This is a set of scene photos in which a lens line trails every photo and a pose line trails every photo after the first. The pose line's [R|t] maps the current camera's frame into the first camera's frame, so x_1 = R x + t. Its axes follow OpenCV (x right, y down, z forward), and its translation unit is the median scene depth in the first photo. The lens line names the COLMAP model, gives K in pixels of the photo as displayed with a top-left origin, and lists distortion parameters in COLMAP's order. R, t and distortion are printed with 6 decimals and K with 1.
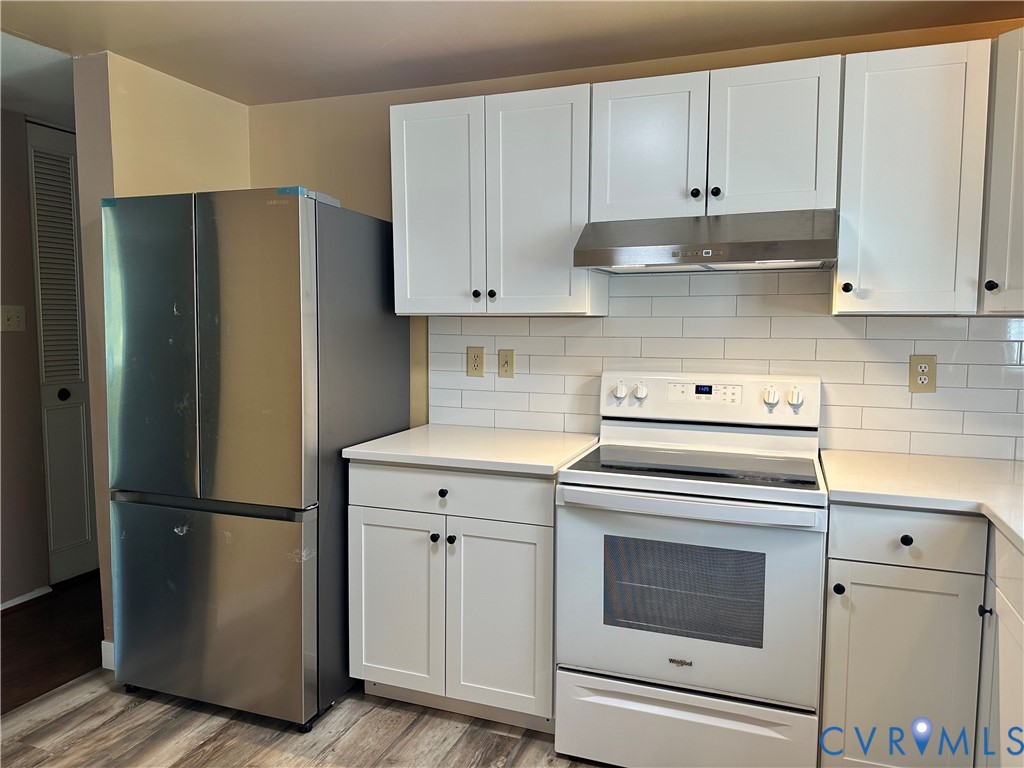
lens RADIAL K [[716.1, 0, 521.4], [0, 716.1, 382.4], [0, 0, 1]] dist [0.065231, -0.083117]
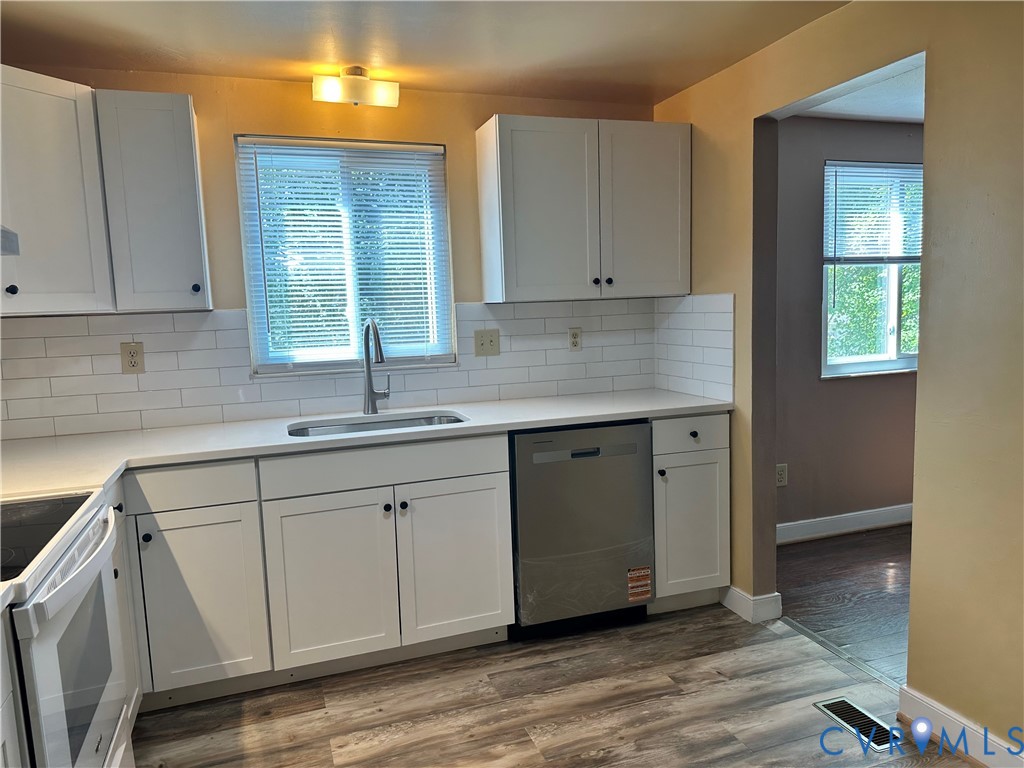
lens RADIAL K [[716.1, 0, 519.0], [0, 716.1, 387.2], [0, 0, 1]] dist [0.065231, -0.083117]
pose [[-0.635875, -0.073869, 0.768249, -0.599208], [0.097227, 0.979812, 0.174685, -0.090257], [-0.765644, 0.185773, -0.615856, 0.946558]]
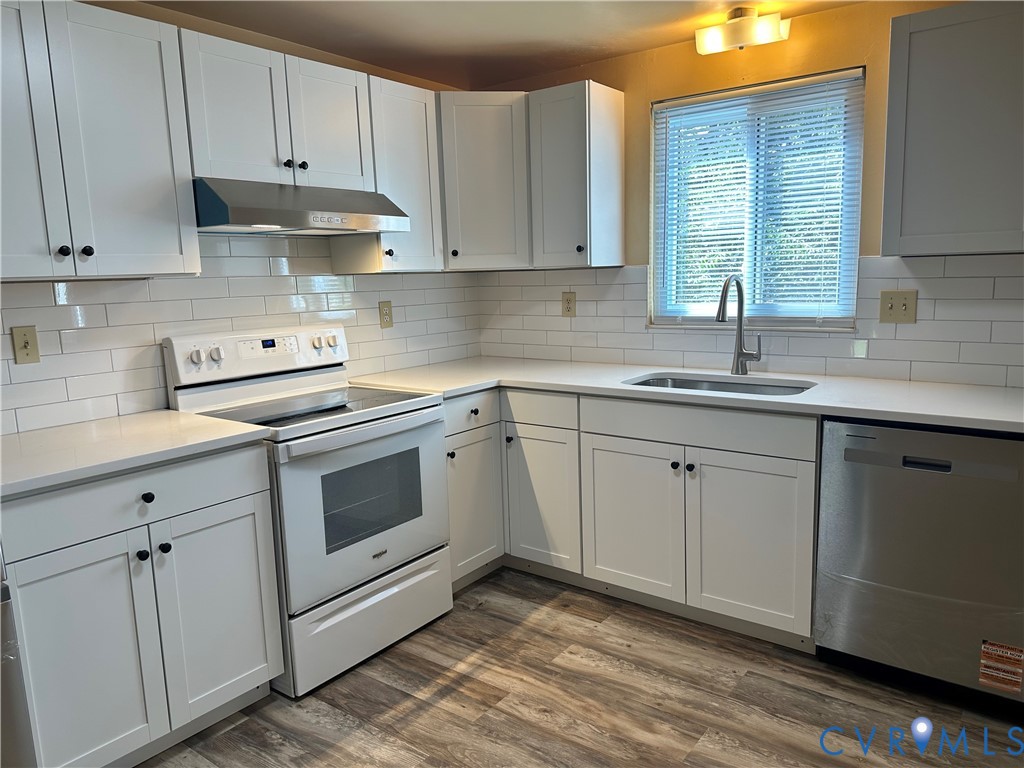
lens RADIAL K [[716.1, 0, 522.5], [0, 716.1, 386.9], [0, 0, 1]] dist [0.065231, -0.083117]
pose [[0.286470, -0.163170, 0.944092, -0.739026], [0.112493, 0.984303, 0.135985, -0.033512], [-0.951462, 0.067248, 0.300329, 0.333537]]
